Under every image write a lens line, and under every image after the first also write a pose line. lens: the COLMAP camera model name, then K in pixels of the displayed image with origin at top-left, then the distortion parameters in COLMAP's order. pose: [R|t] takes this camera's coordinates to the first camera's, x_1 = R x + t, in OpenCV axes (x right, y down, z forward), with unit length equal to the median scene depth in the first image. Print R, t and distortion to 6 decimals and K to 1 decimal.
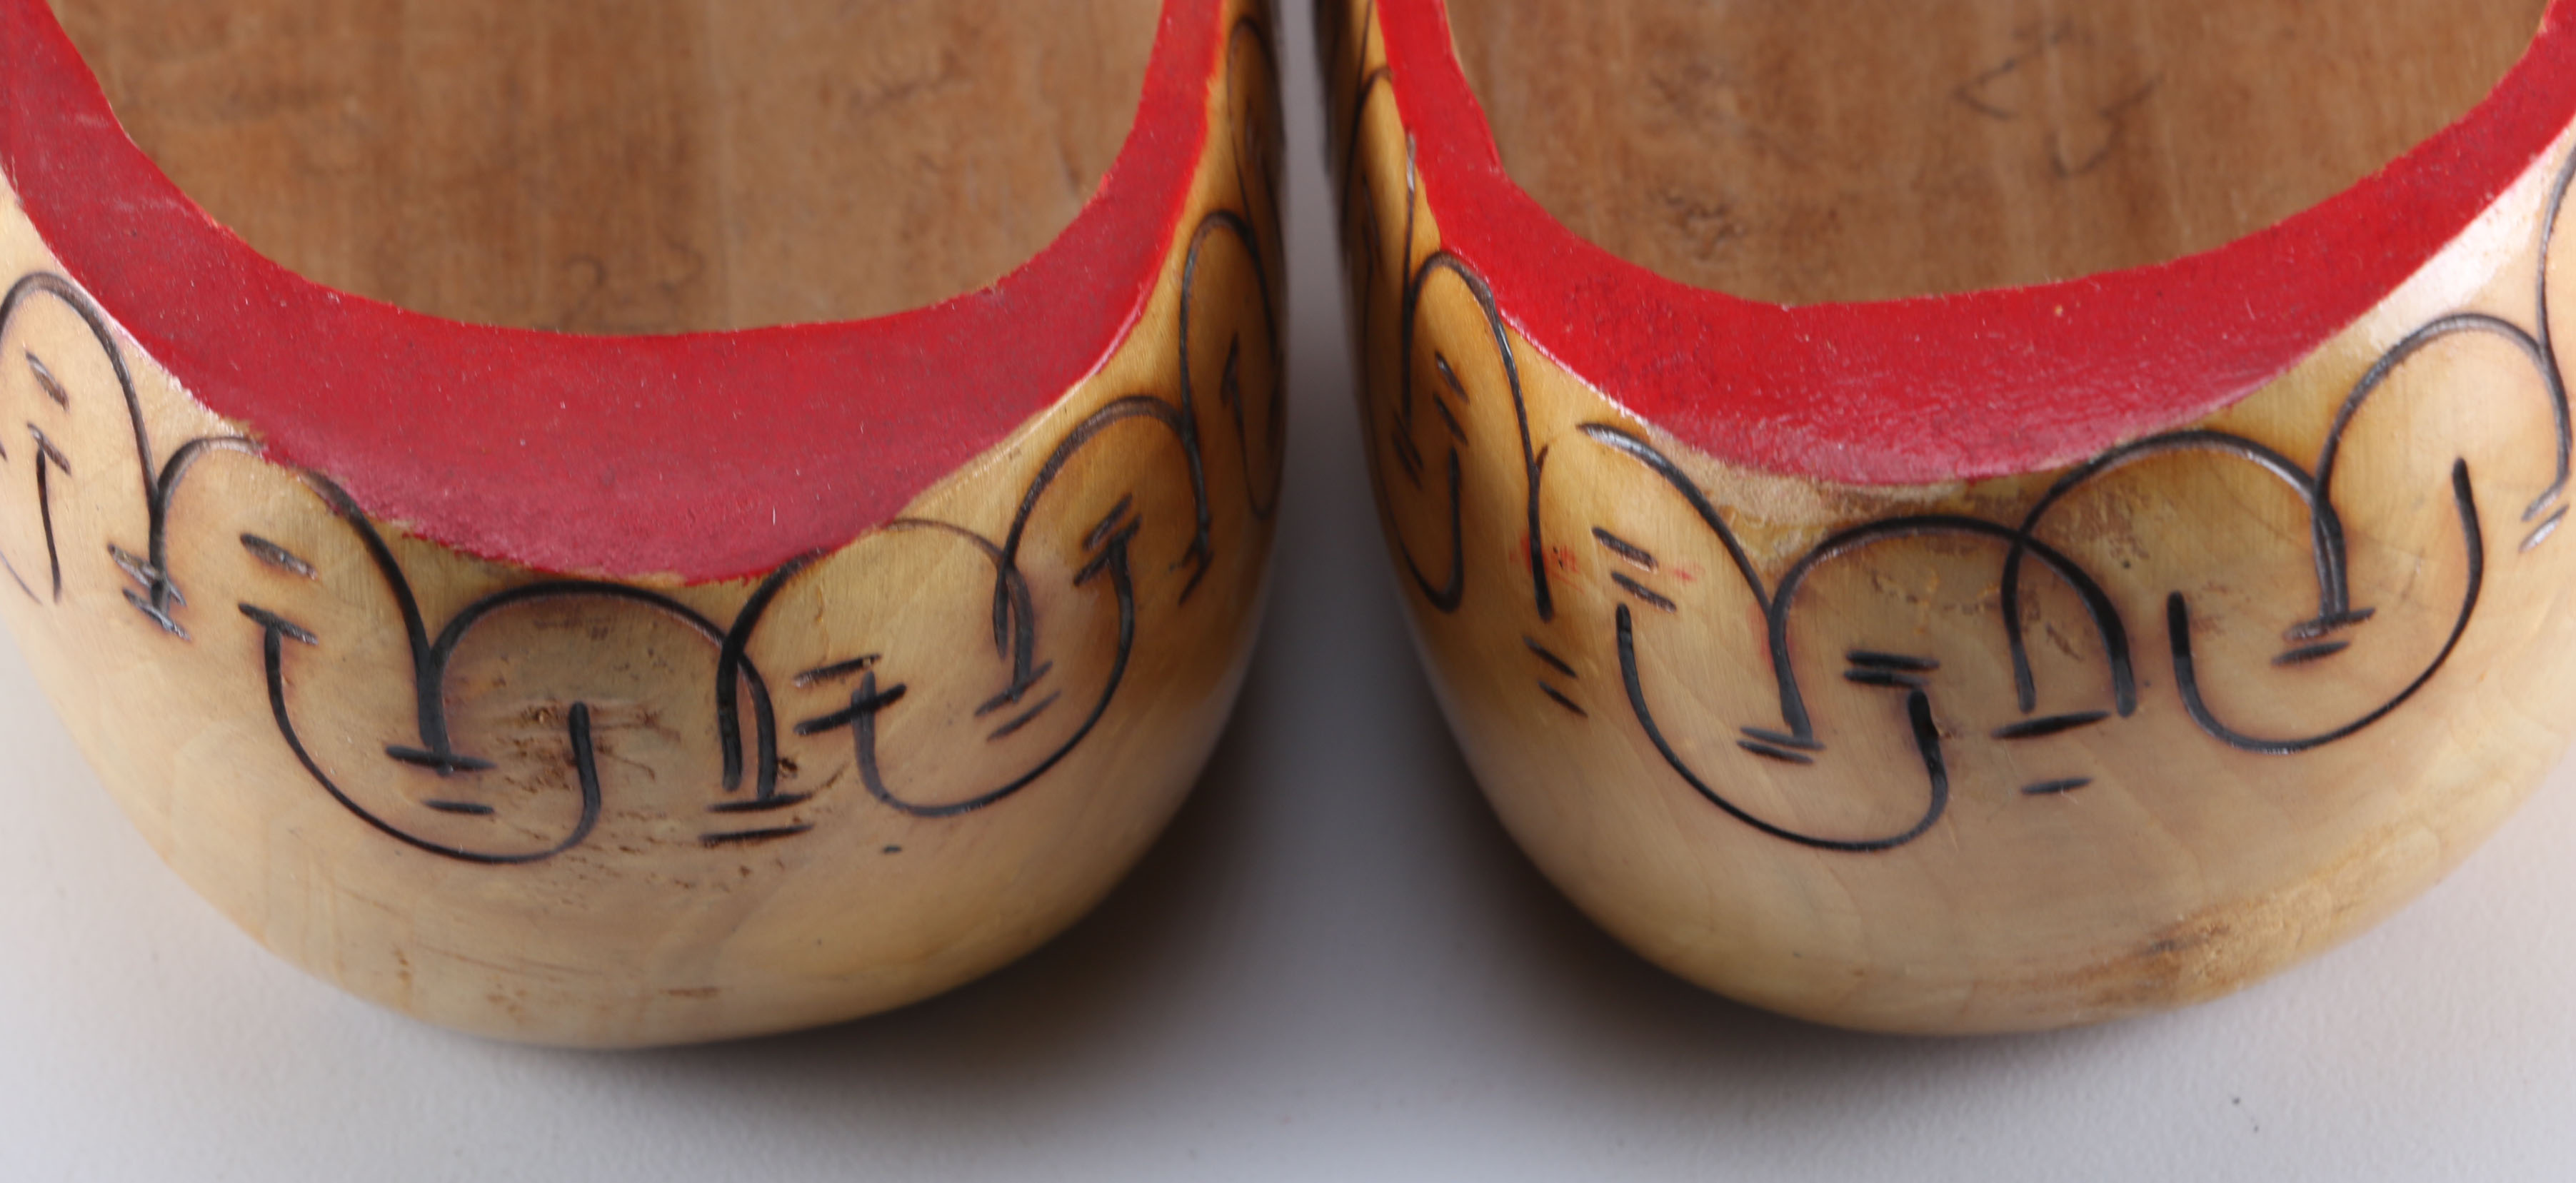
lens RADIAL K [[15462.7, 0, 1188.7], [0, 15462.7, 591.5], [0, 0, 1]] dist [1.274421, -3.940828]
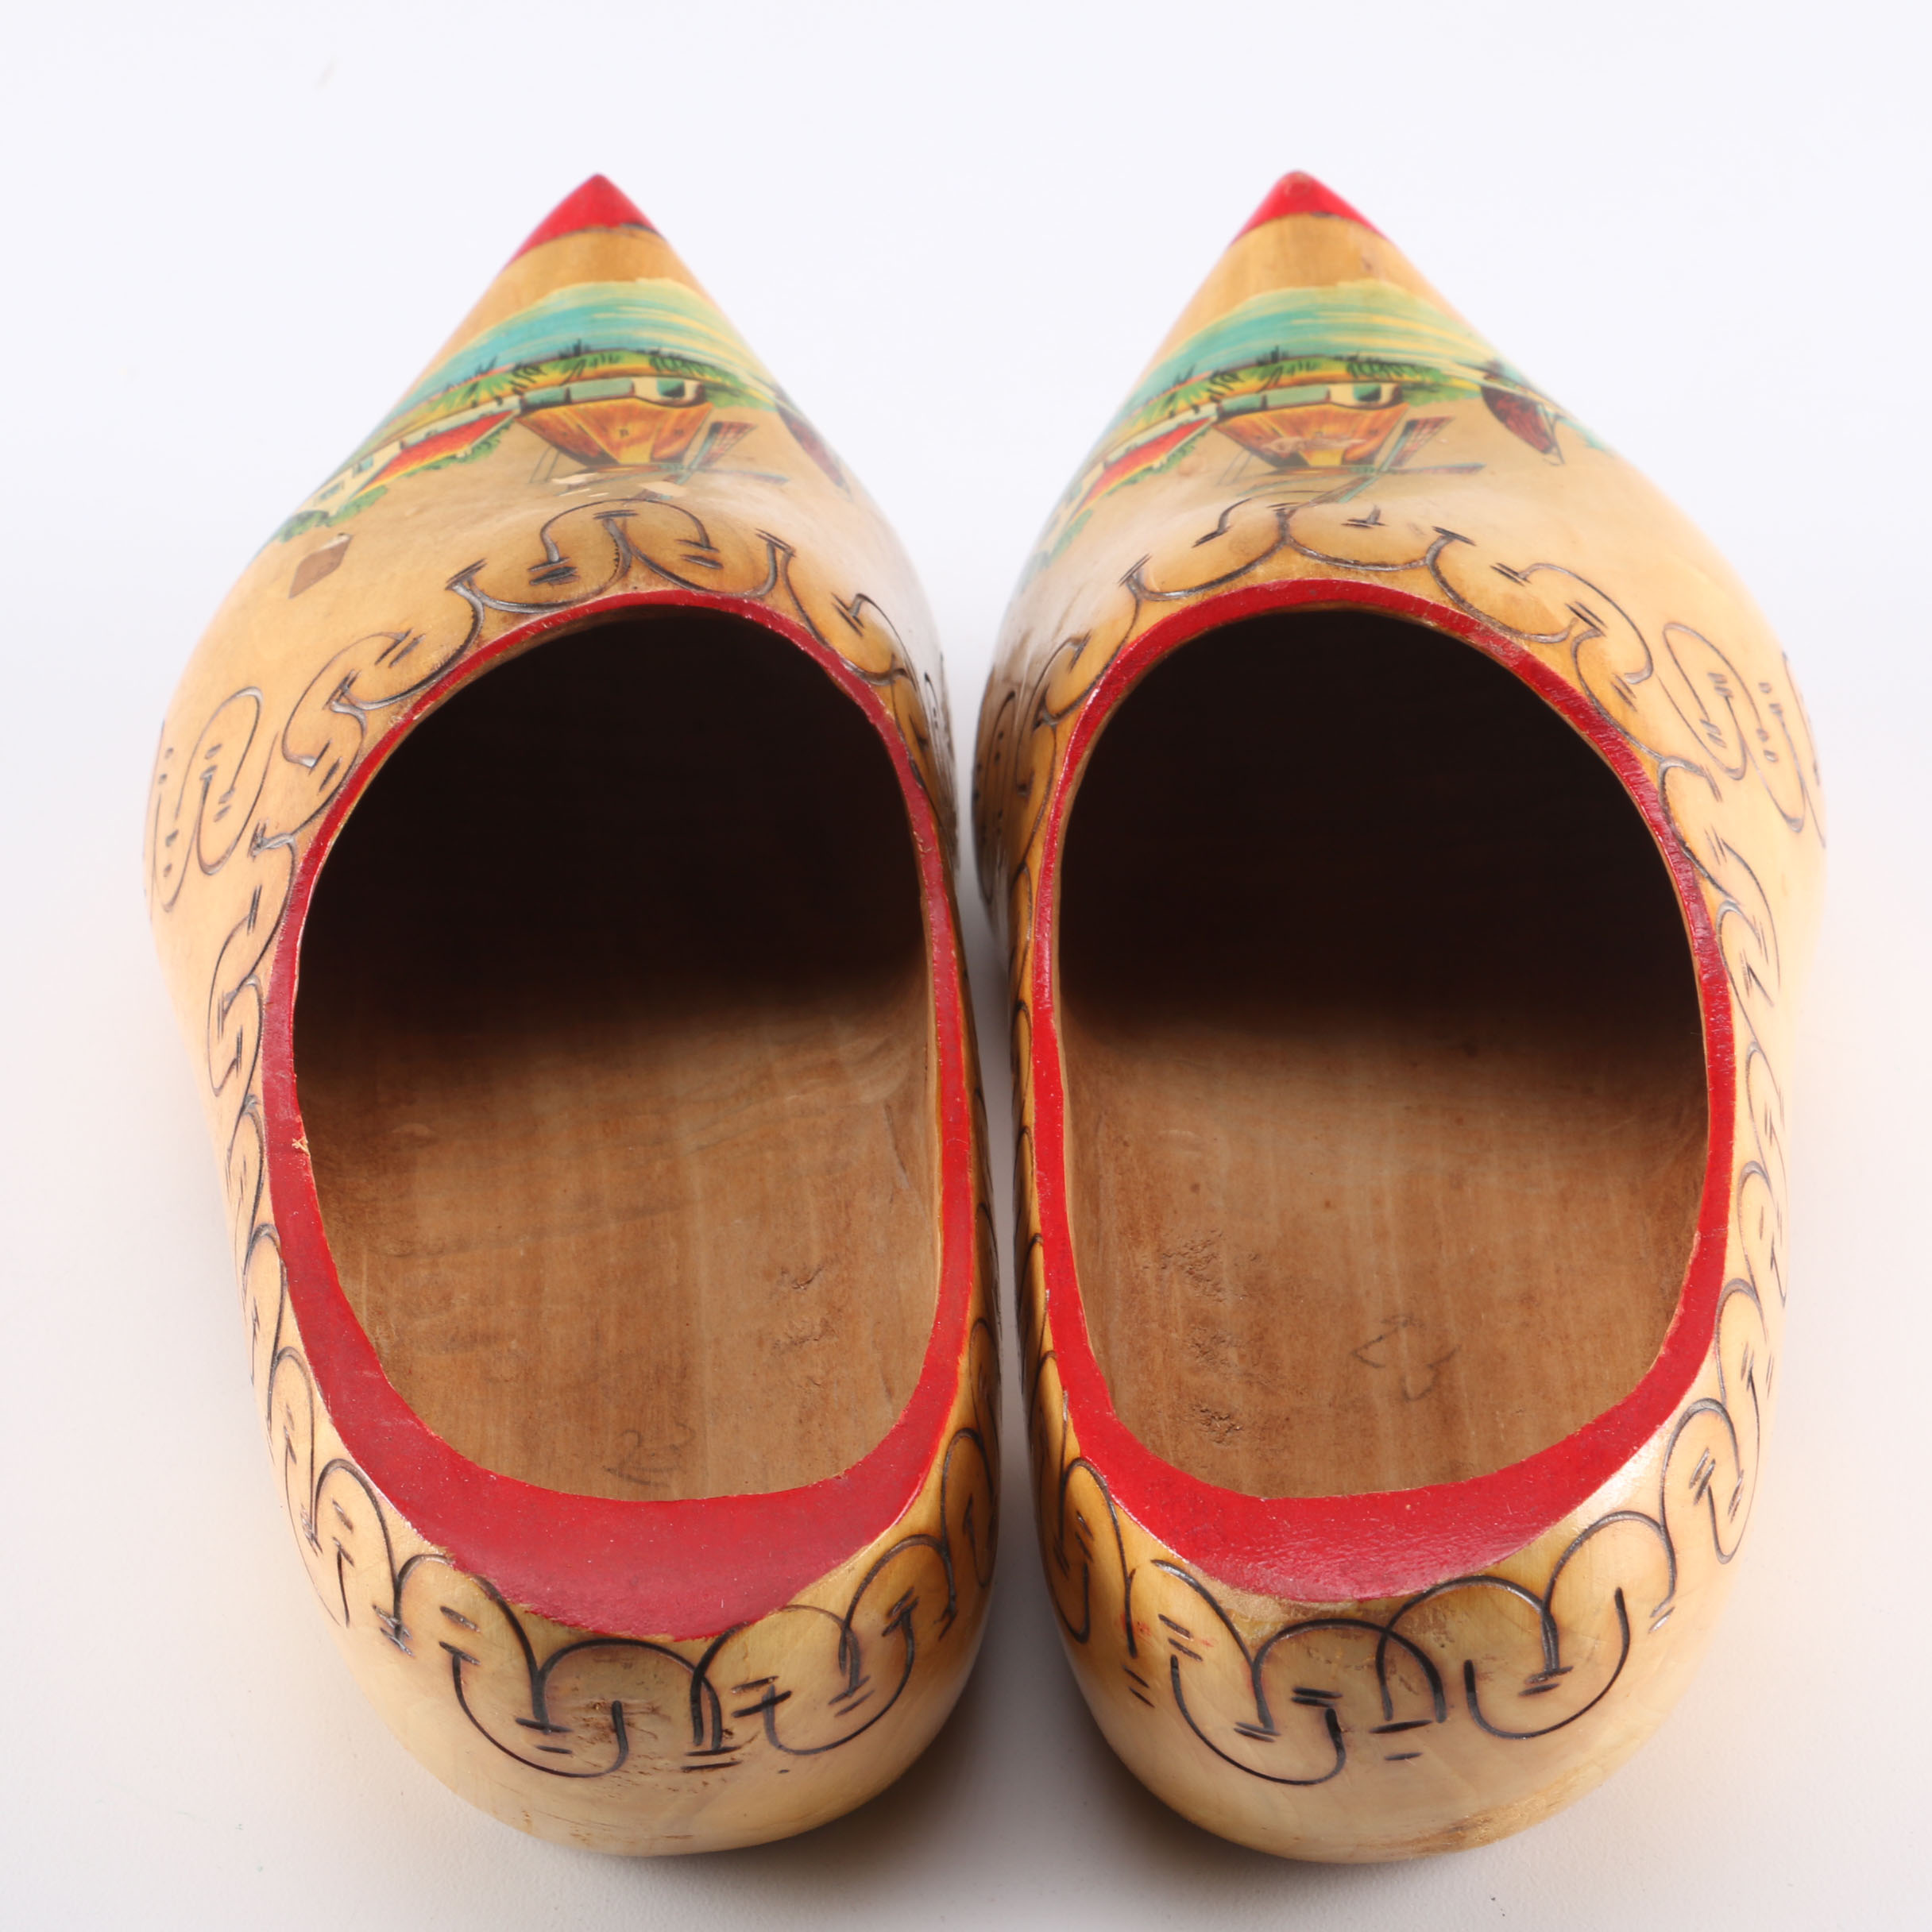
lens RADIAL K [[6279.2, 0, 896.1], [0, 6279.2, 967.0], [0, 0, 1]] dist [0.163583, 0.438782]
pose [[0.999712, 0.016105, -0.017768, 0.006538], [-0.016180, 0.999861, -0.004082, -0.078498], [0.017700, 0.004369, 0.999834, 0.235218]]
